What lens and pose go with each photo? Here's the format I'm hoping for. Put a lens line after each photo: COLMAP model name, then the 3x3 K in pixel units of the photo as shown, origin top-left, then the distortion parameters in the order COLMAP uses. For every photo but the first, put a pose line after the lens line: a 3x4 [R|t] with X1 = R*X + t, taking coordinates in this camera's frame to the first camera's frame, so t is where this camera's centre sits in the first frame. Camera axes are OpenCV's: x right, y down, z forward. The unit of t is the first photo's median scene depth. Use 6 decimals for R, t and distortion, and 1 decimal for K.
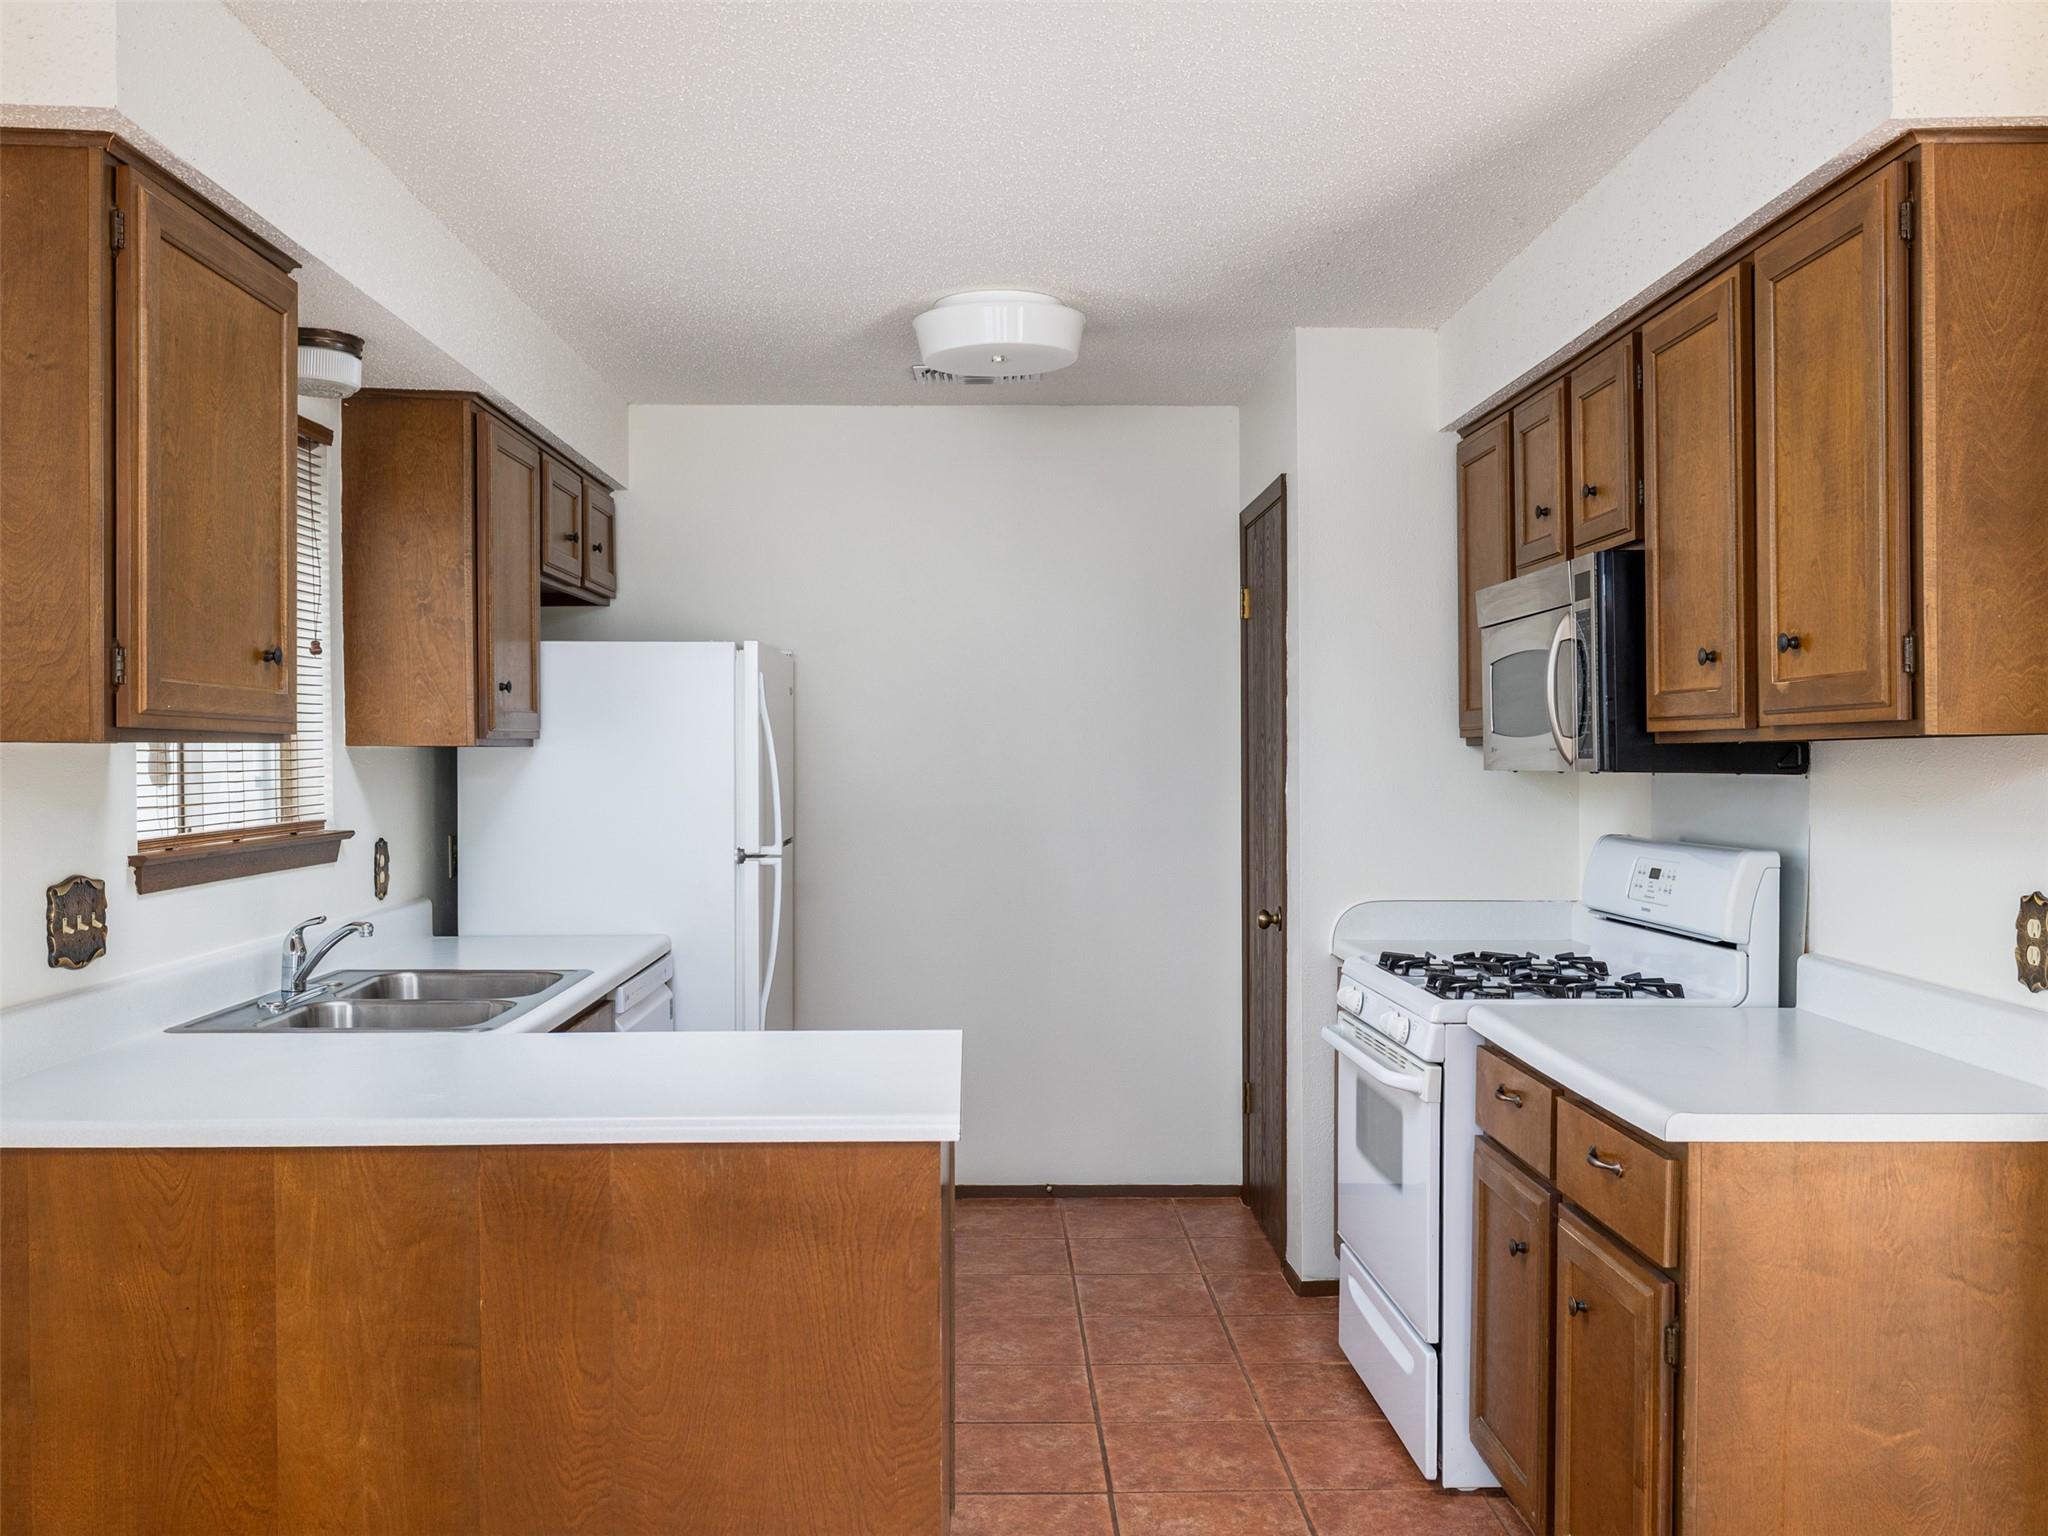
lens RADIAL K [[1770.0, 0, 1024.0], [0, 1770.0, 768.0], [0, 0, 1]] dist [-0.005428, 0.001409]
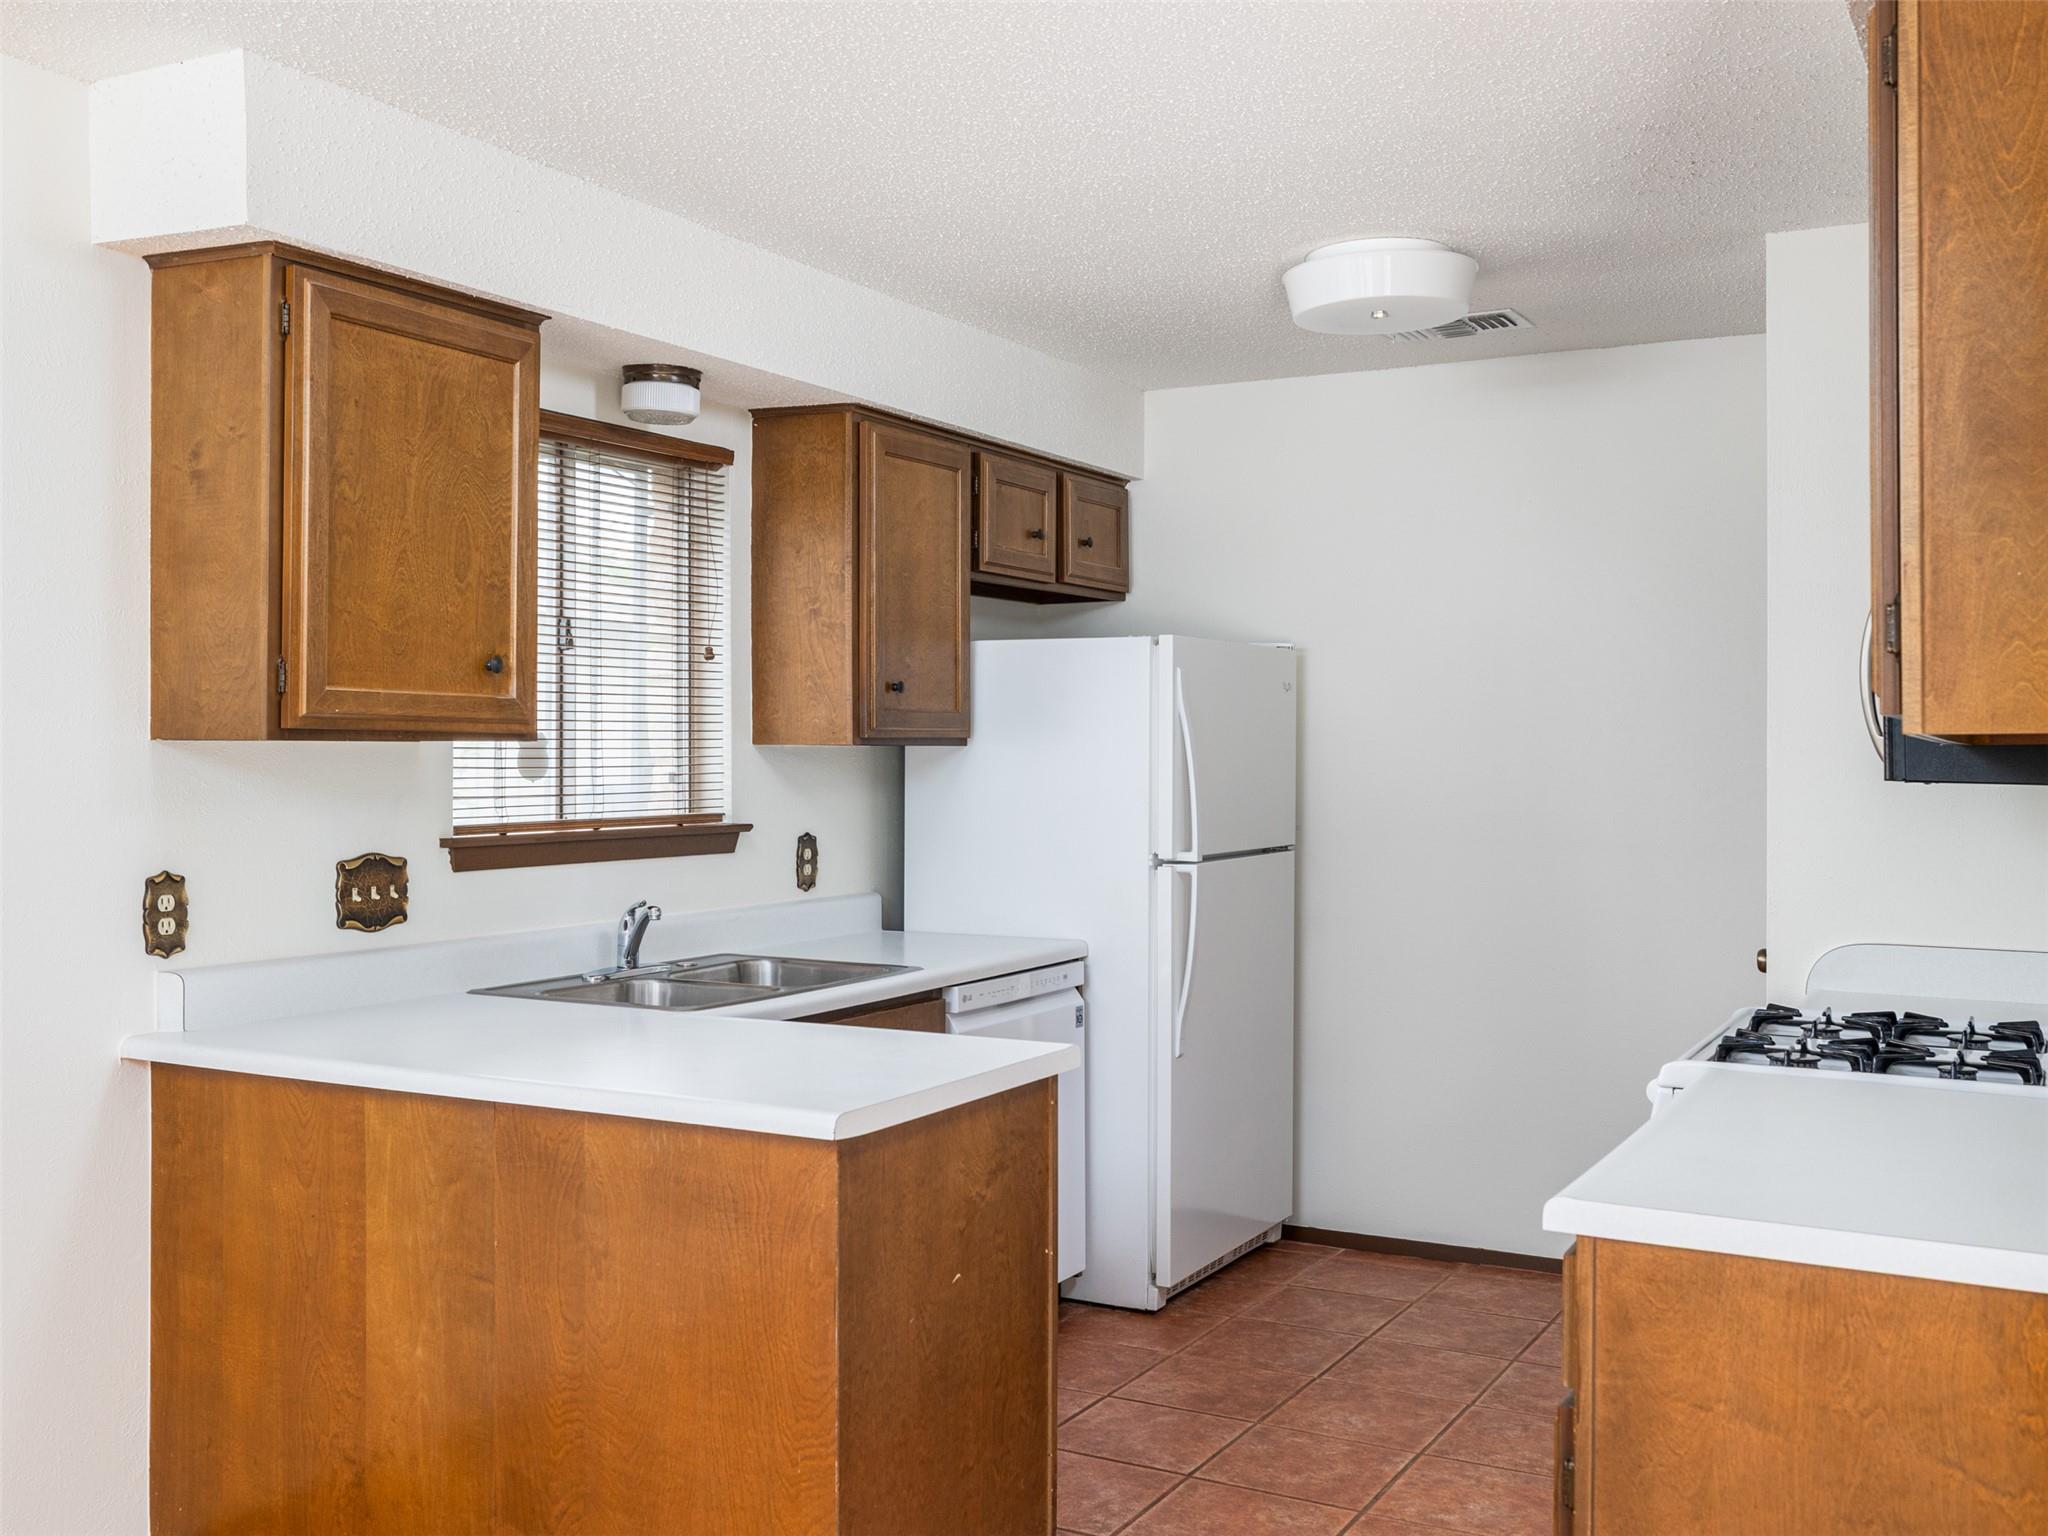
lens RADIAL K [[1993.2, 0, 1024.1], [0, 1993.2, 739.3], [0, 0, 1]] dist [-0.007633, 0.015714]
pose [[0.864834, 0.001246, -0.502057, 0.609008], [-0.009075, 0.999872, -0.013151, -0.002046], [0.501977, 0.015930, 0.864734, 0.074439]]
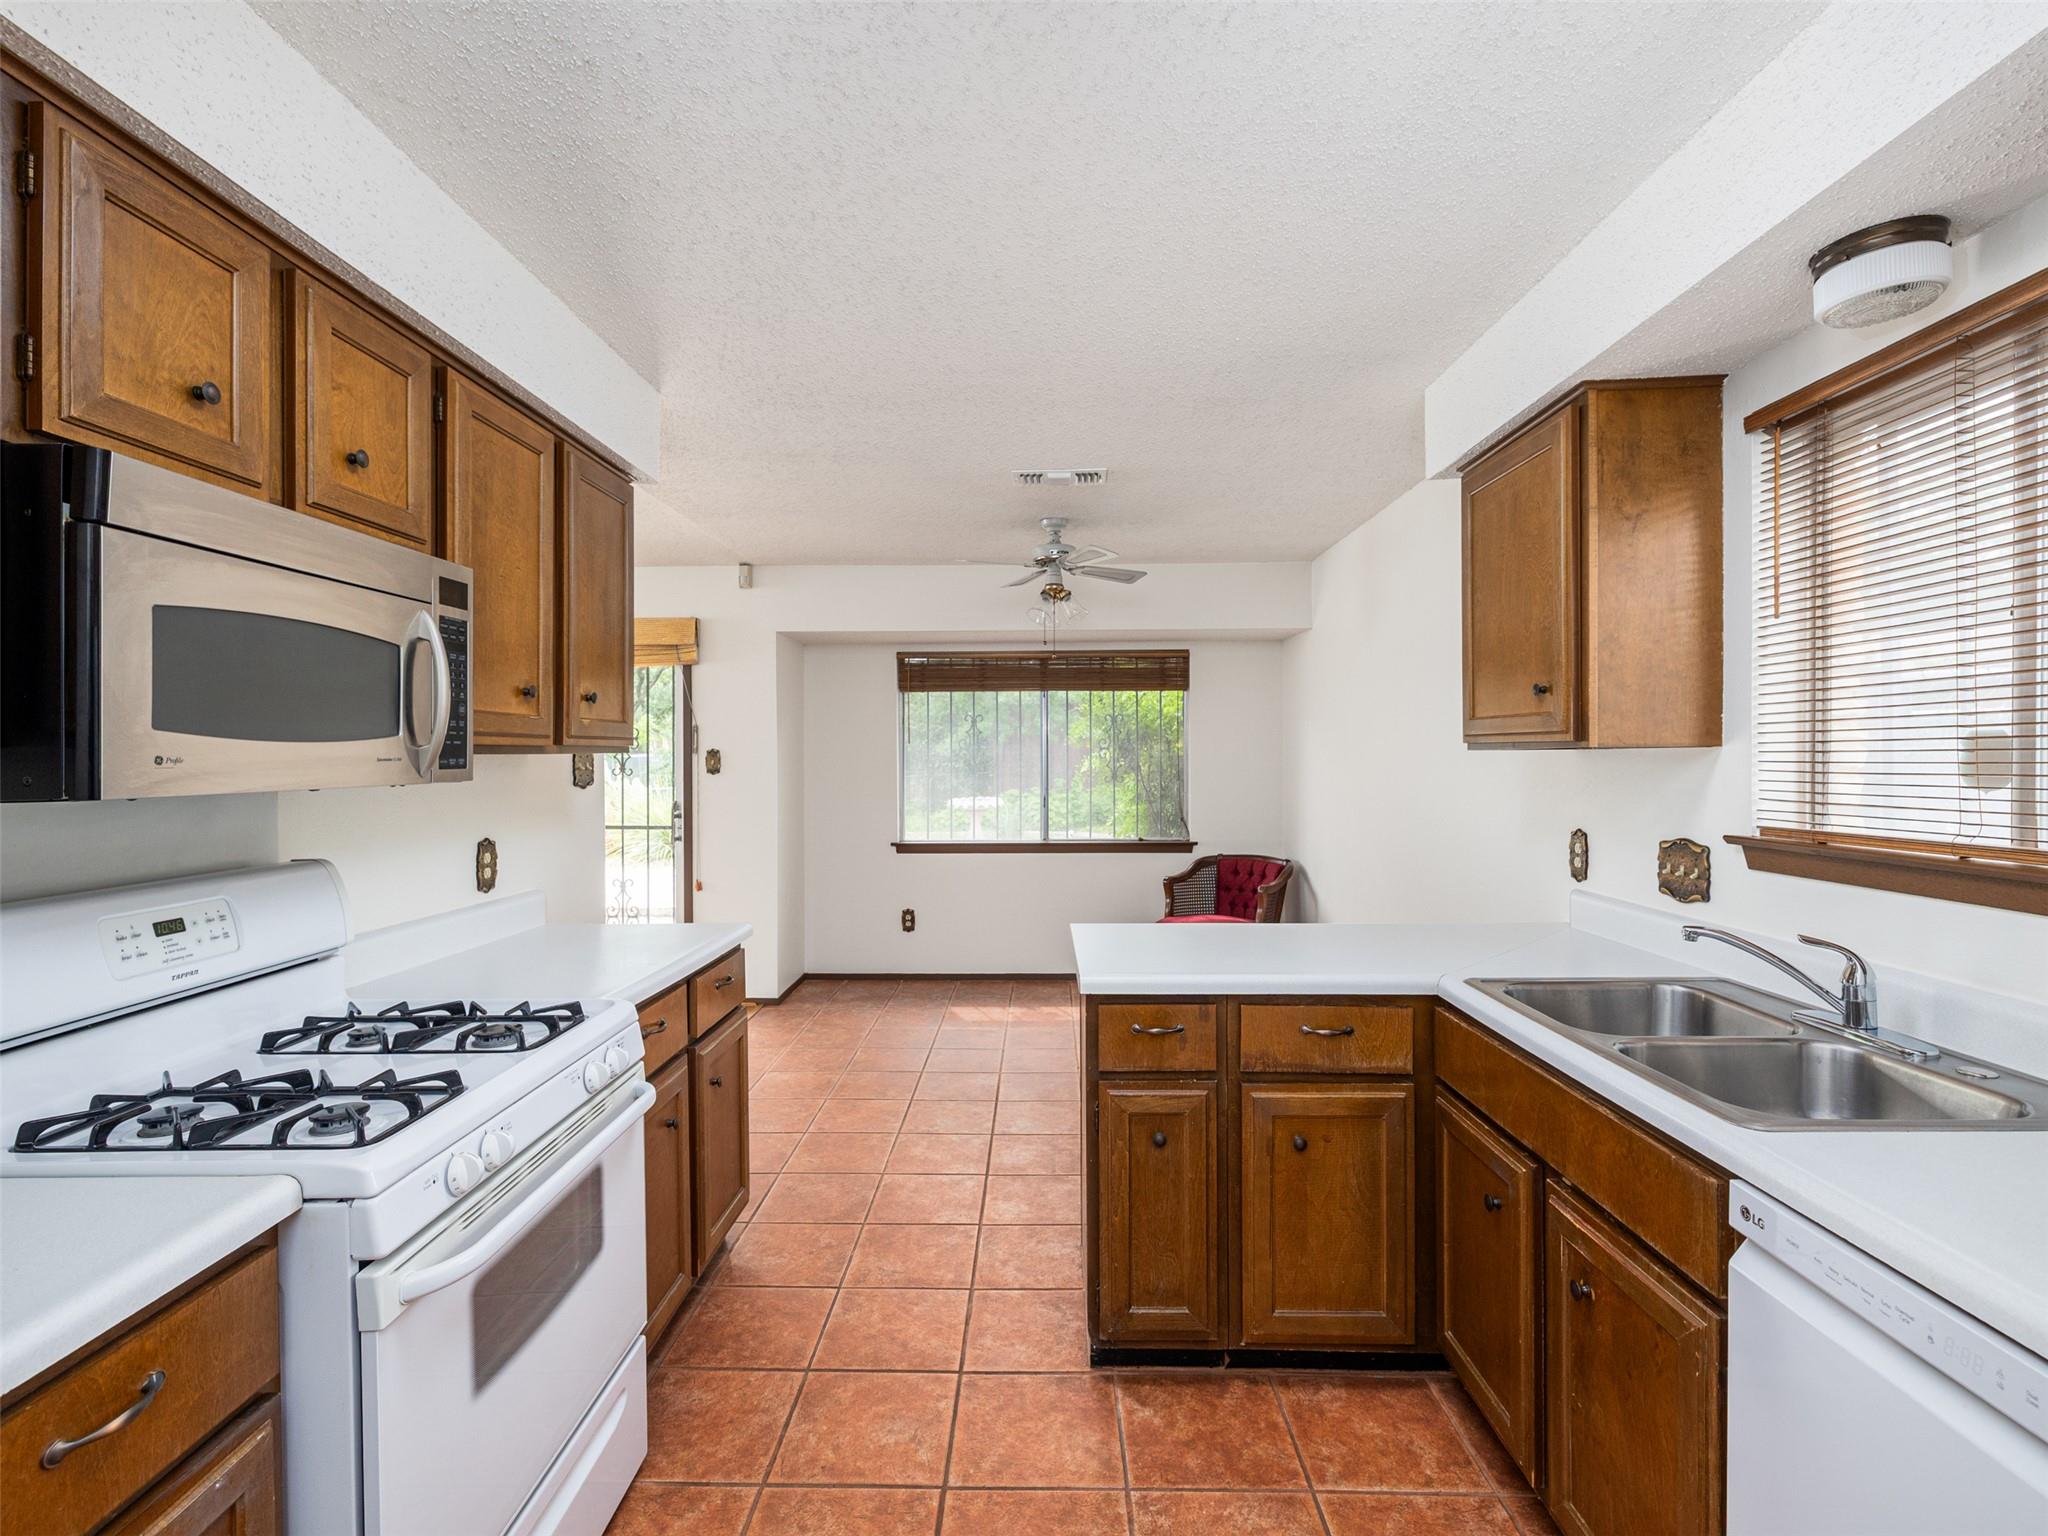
lens RADIAL K [[969.3, 0, 1023.5], [0, 969.3, 756.6], [0, 0, 1]] dist [-0.002225, 0.000568]
pose [[-0.999166, 0.007406, 0.040167, -0.029350], [0.007712, 0.999942, 0.007470, -0.020078], [-0.040109, 0.007774, -0.999165, 2.160824]]
